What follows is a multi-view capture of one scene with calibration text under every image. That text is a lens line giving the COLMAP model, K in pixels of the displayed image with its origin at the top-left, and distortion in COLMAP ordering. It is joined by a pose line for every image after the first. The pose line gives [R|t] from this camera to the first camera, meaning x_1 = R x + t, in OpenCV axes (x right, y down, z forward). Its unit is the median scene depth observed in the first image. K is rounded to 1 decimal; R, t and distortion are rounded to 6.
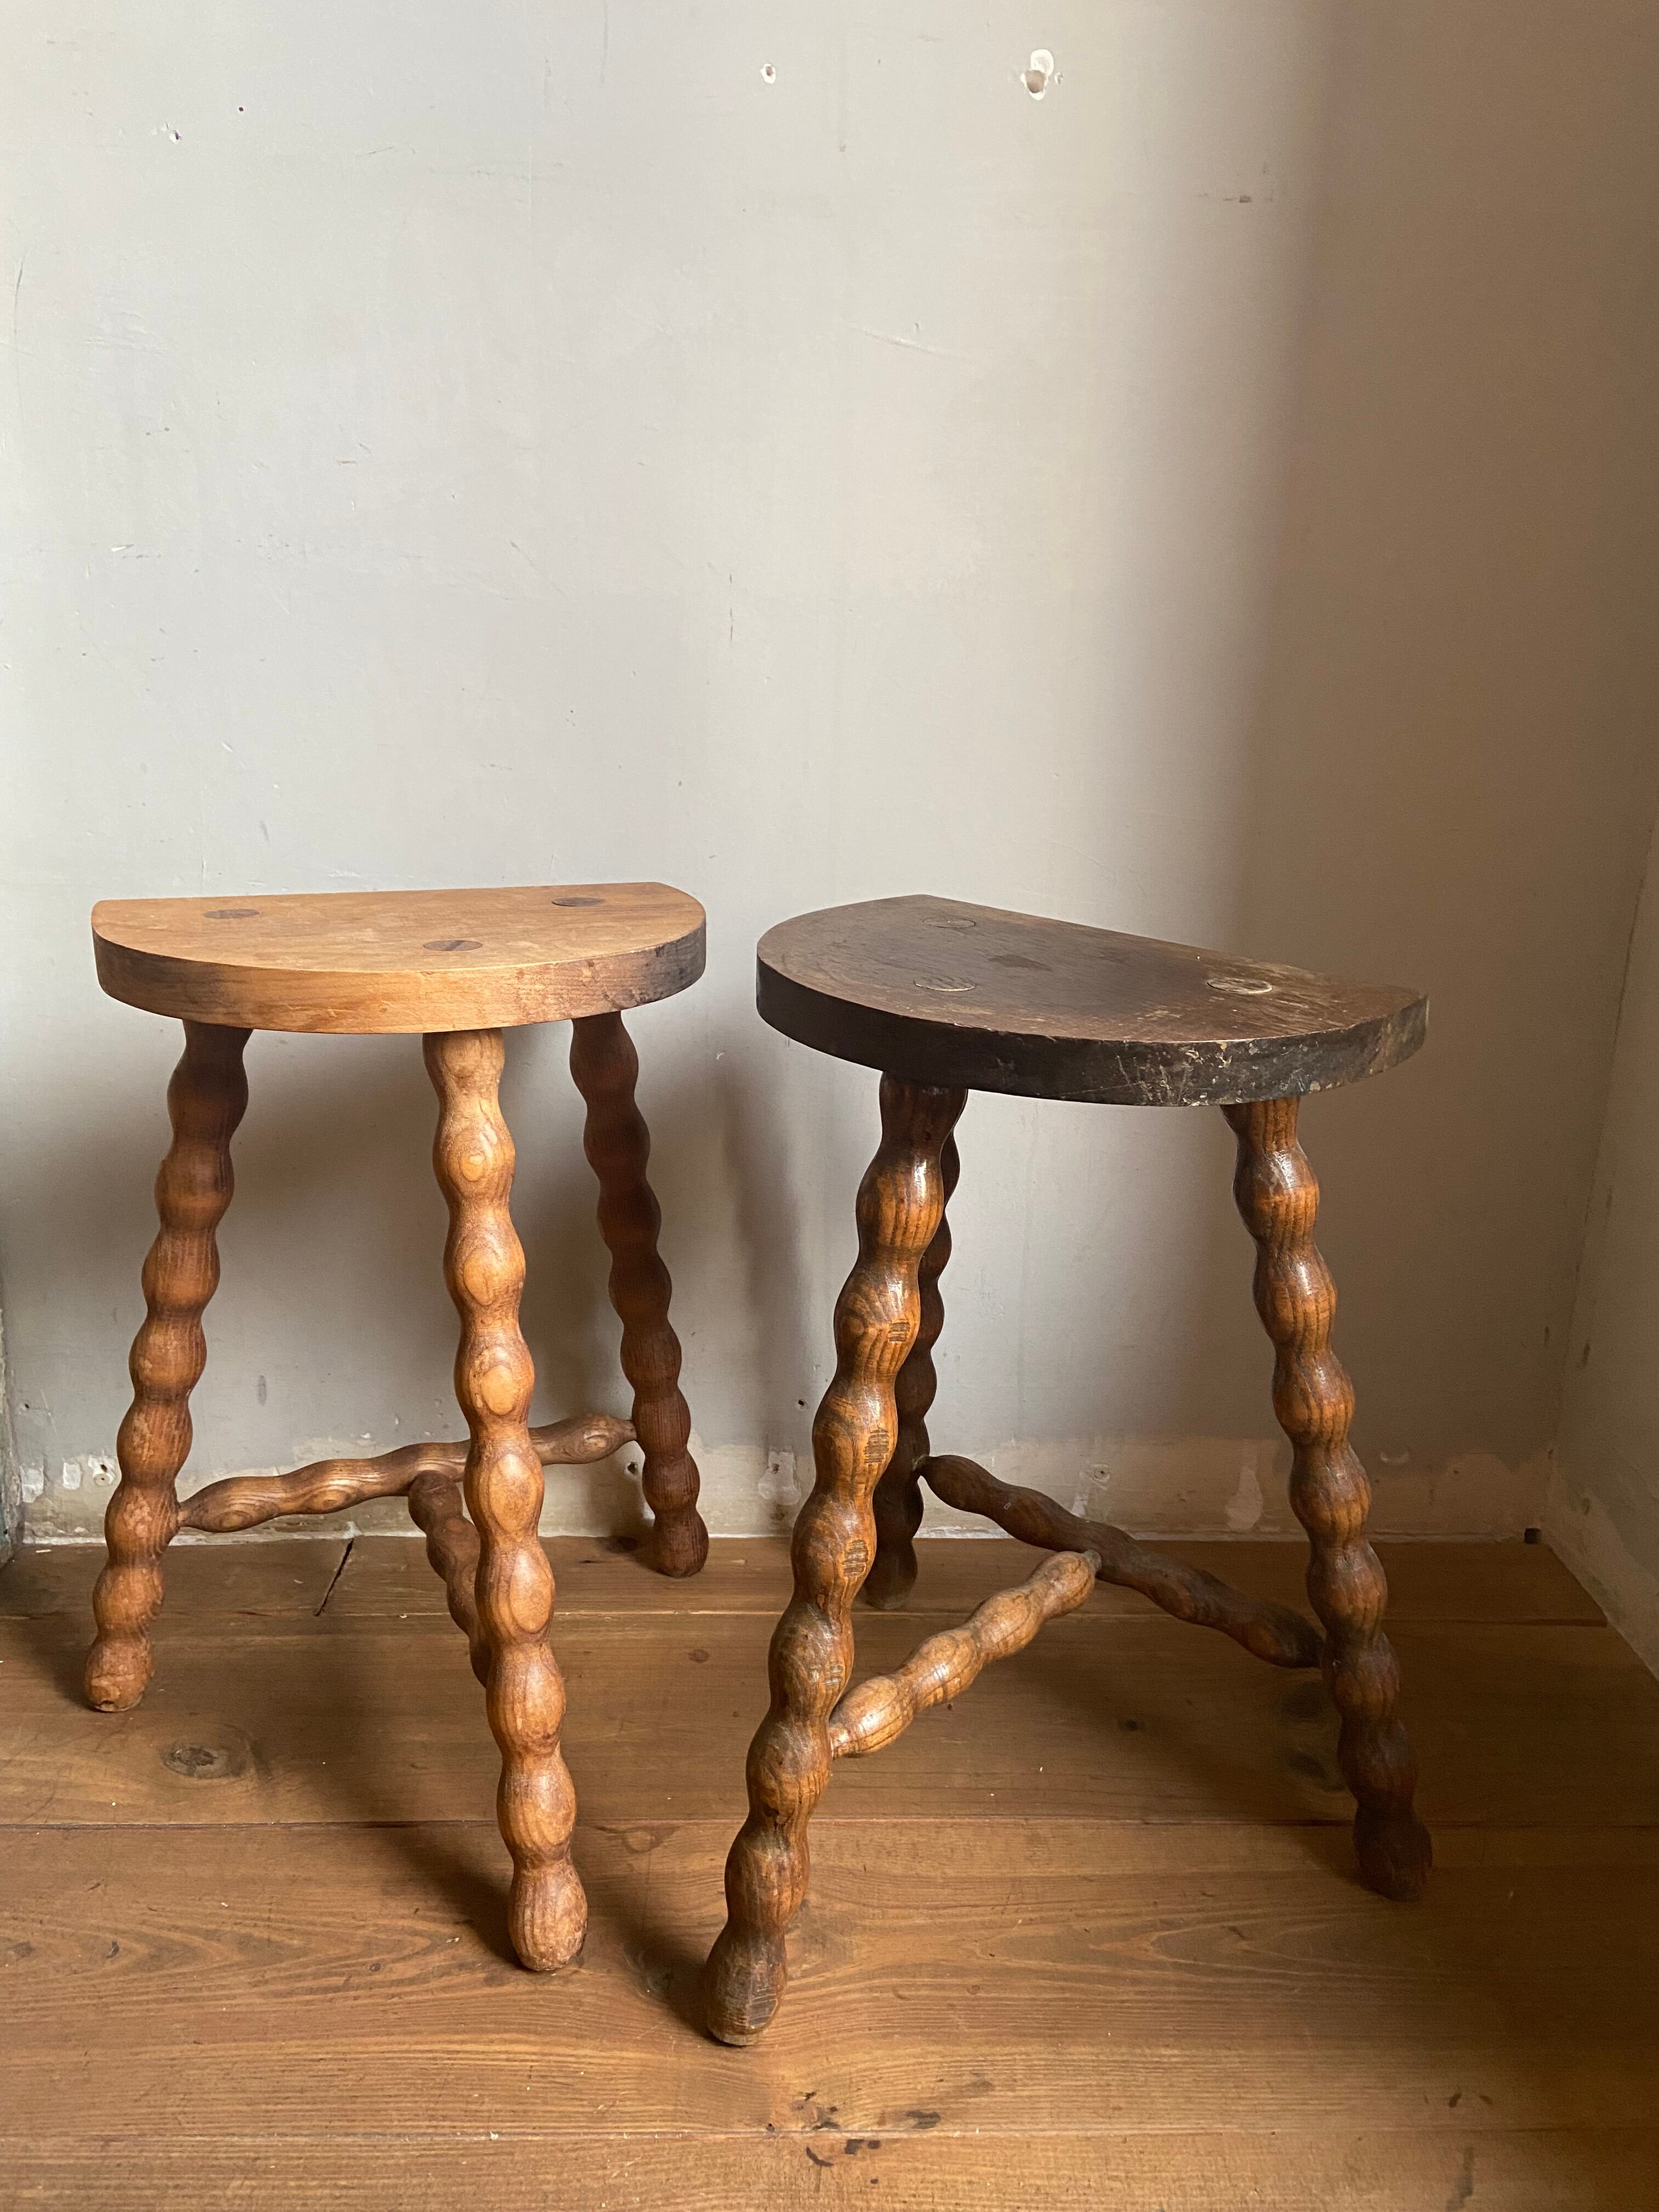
lens RADIAL K [[1683.1, 0, 829.5], [0, 1683.1, 1106.0], [0, 0, 1]] dist [0.116973, -0.155414]
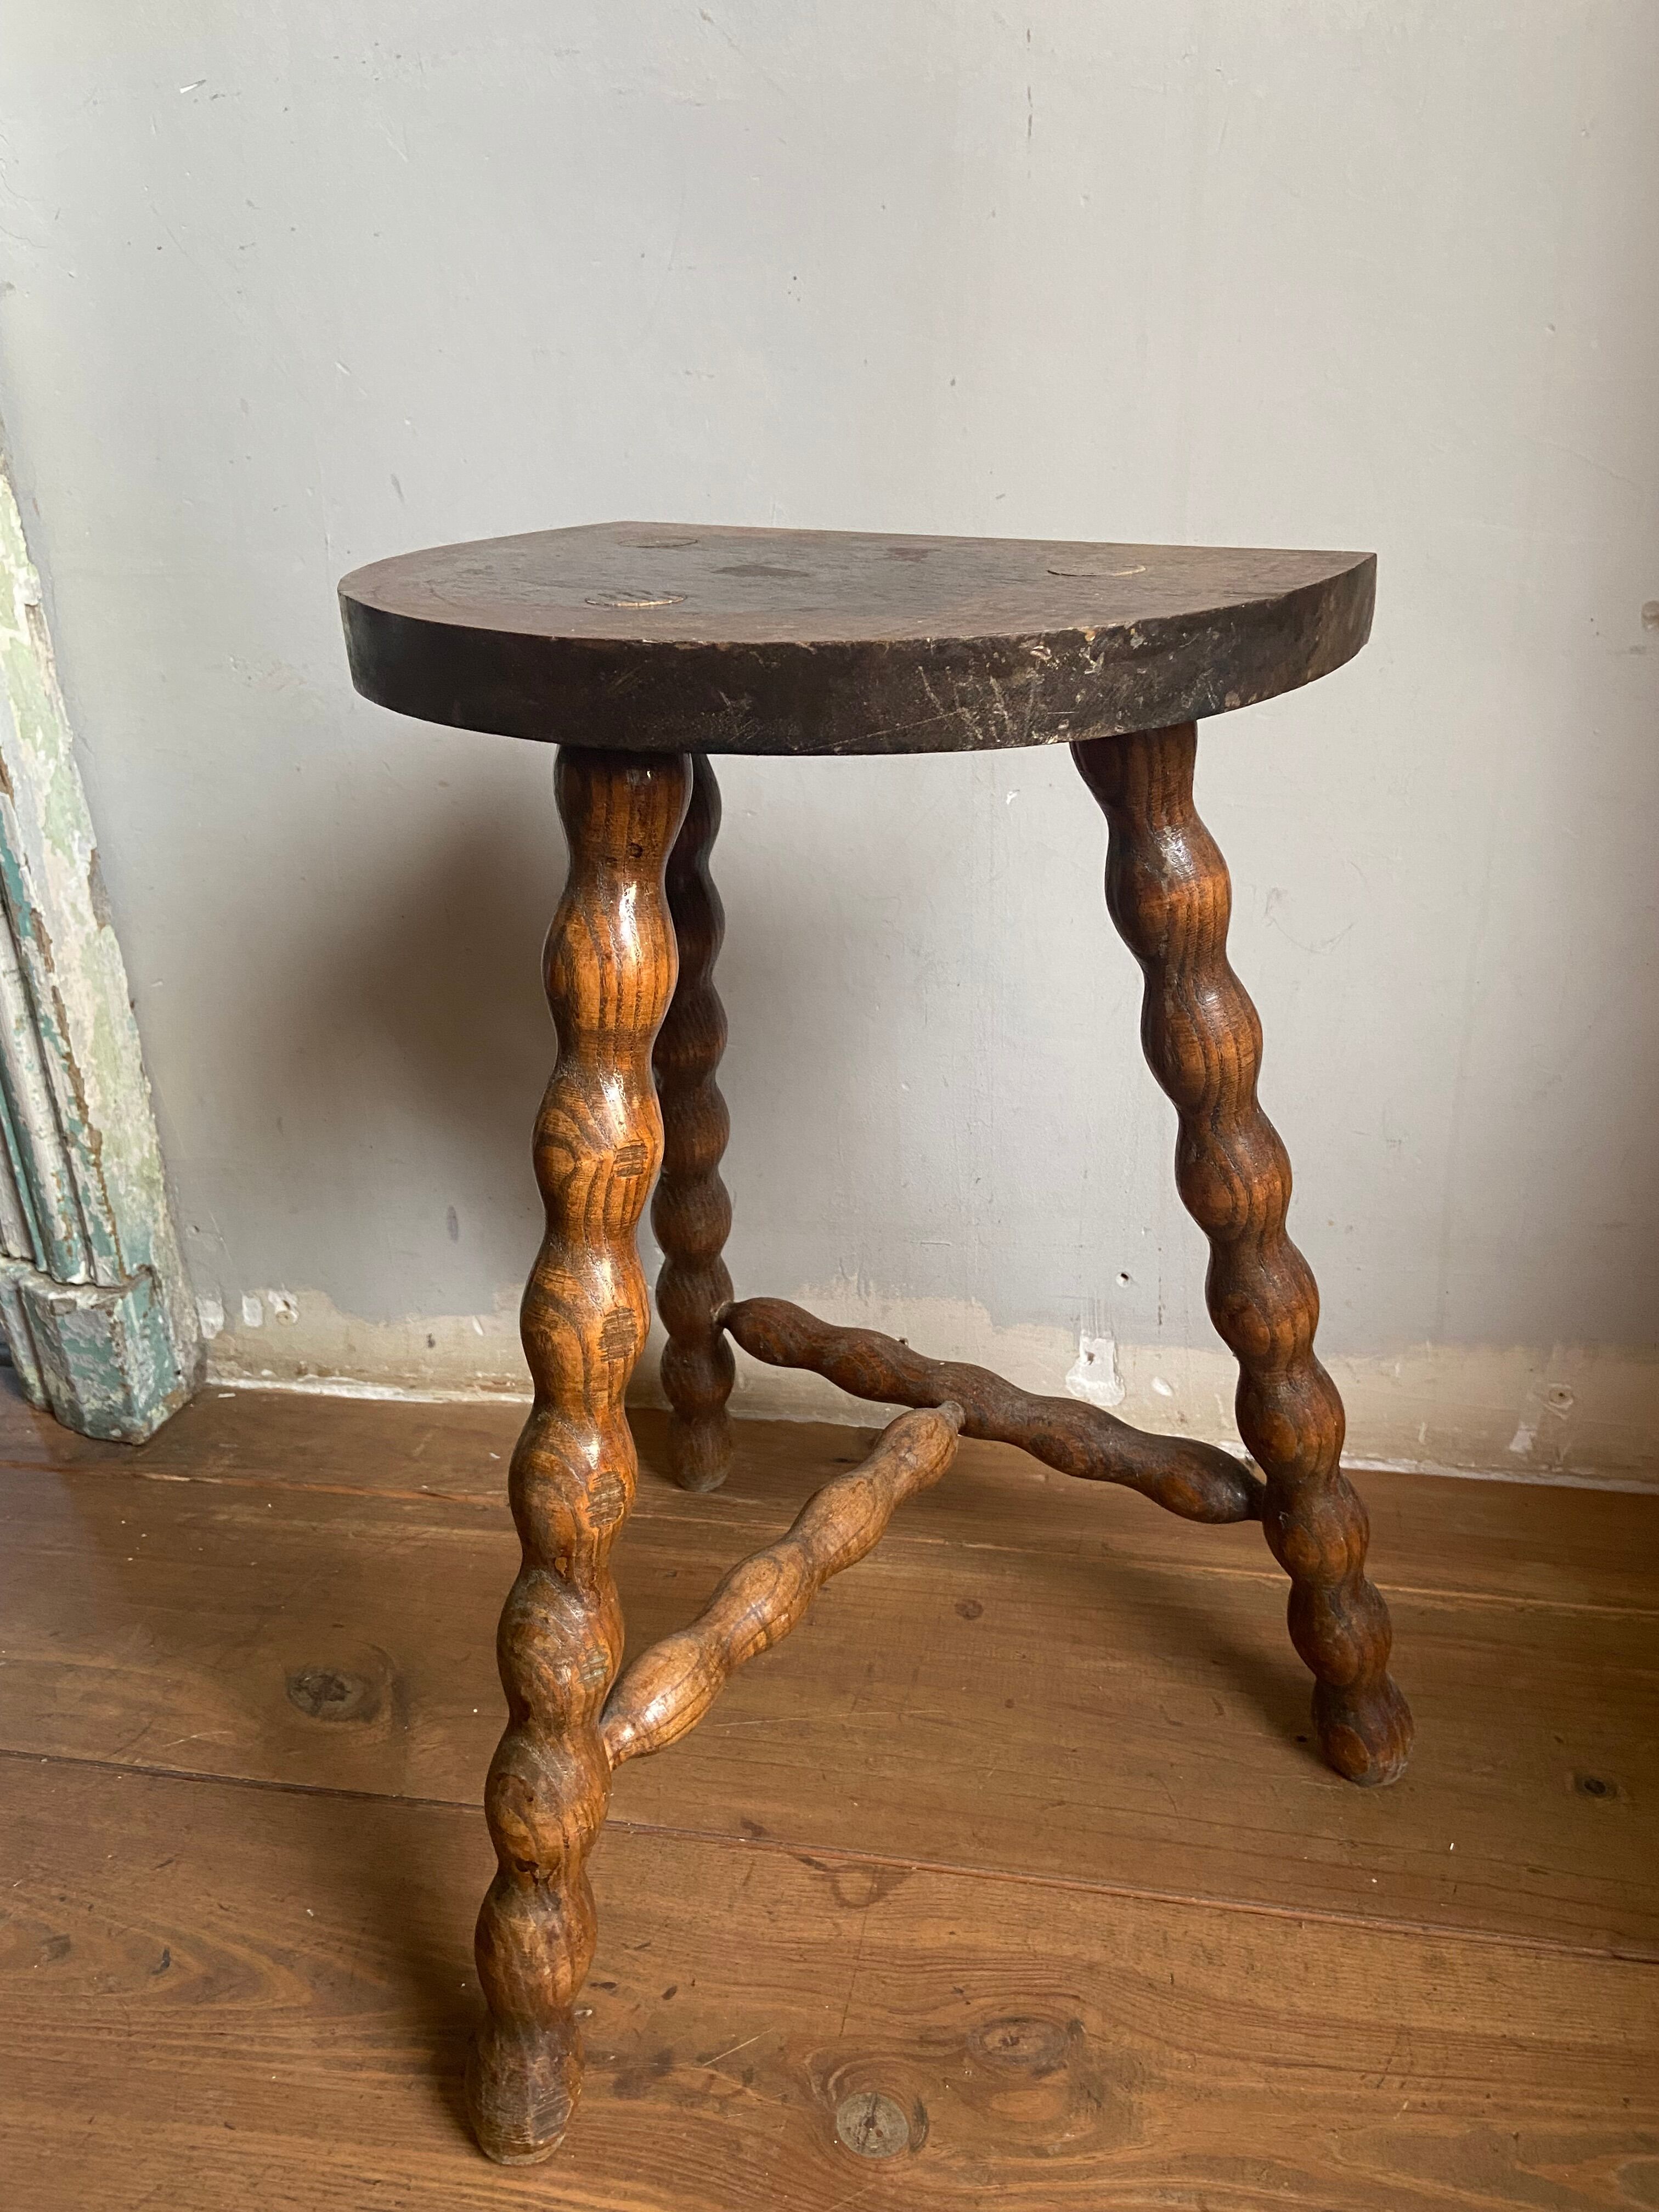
lens RADIAL K [[1672.5, 0, 845.4], [0, 1672.5, 1102.2], [0, 0, 1]] dist [0.119507, -0.164933]
pose [[0.973443, 0.030649, -0.226869, 0.040175], [-0.003830, 0.993039, 0.117722, 0.019371], [0.228898, -0.113727, 0.966784, 0.376264]]
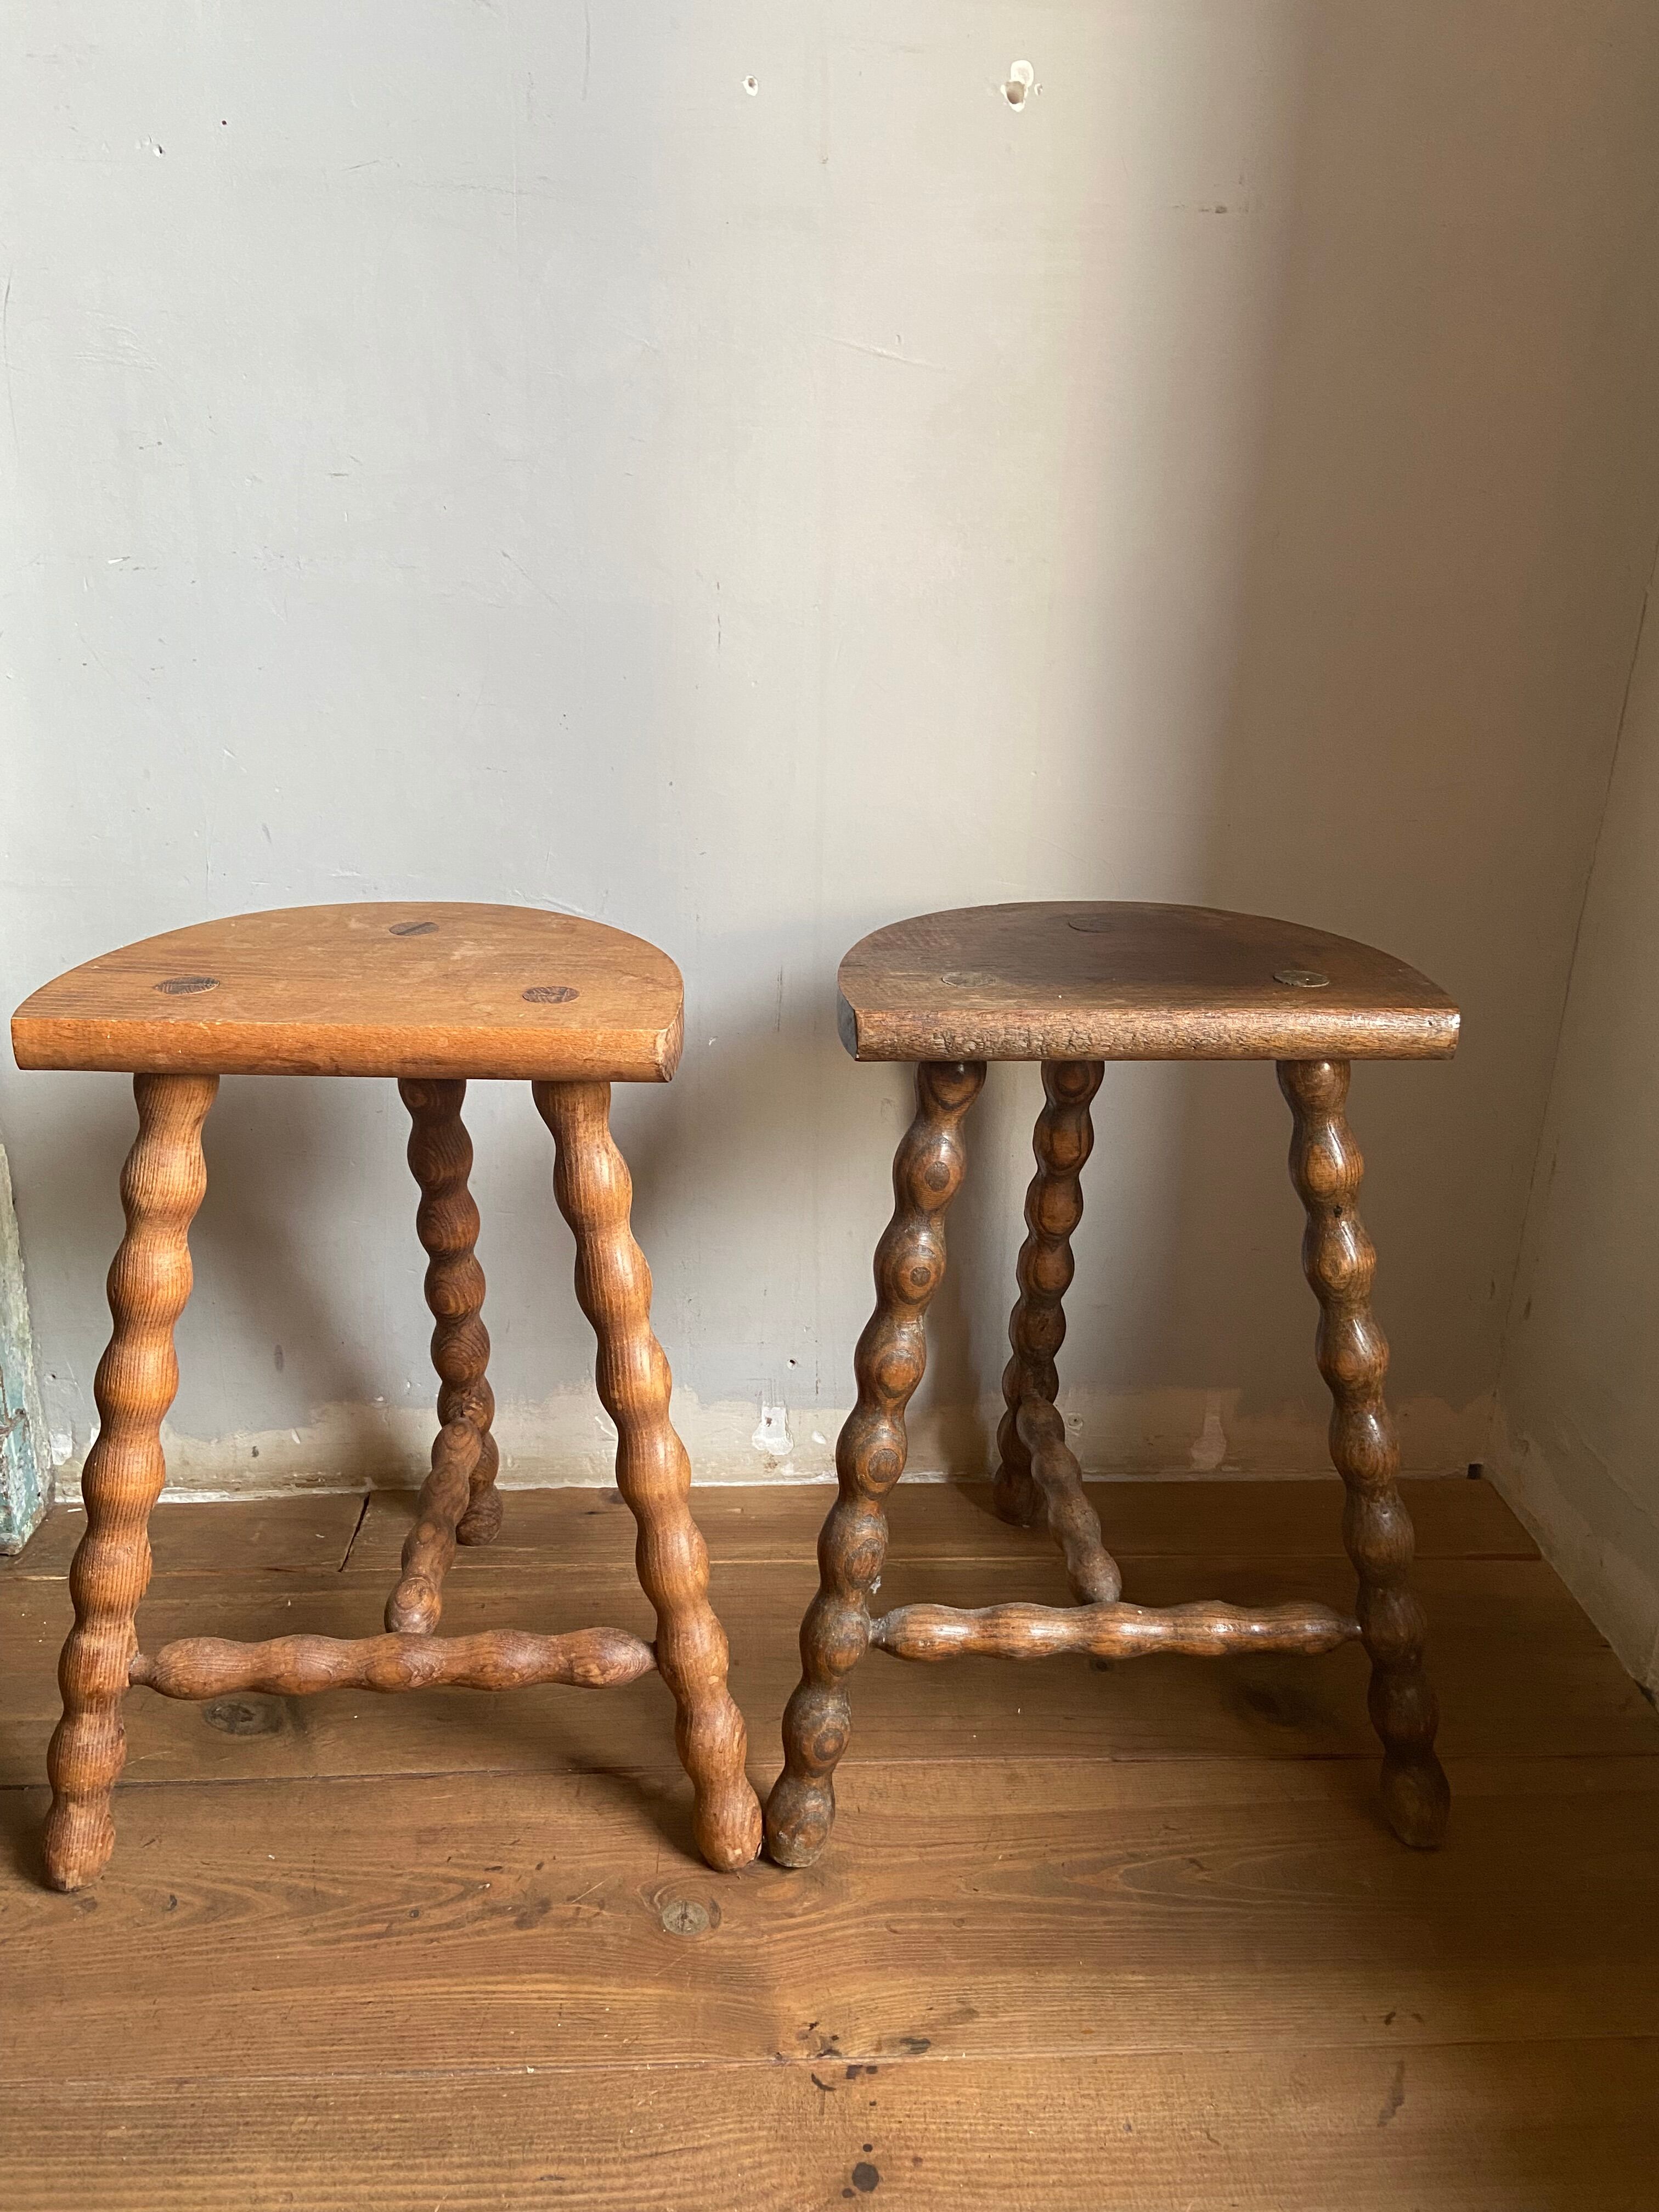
lens RADIAL K [[1682.2, 0, 838.4], [0, 1682.2, 1095.1], [0, 0, 1]] dist [0.122887, -0.159923]
pose [[0.999741, -0.008886, 0.020933, -0.012041], [0.007242, 0.996978, 0.077344, -0.101354], [-0.021557, -0.077173, 0.996785, -0.058009]]
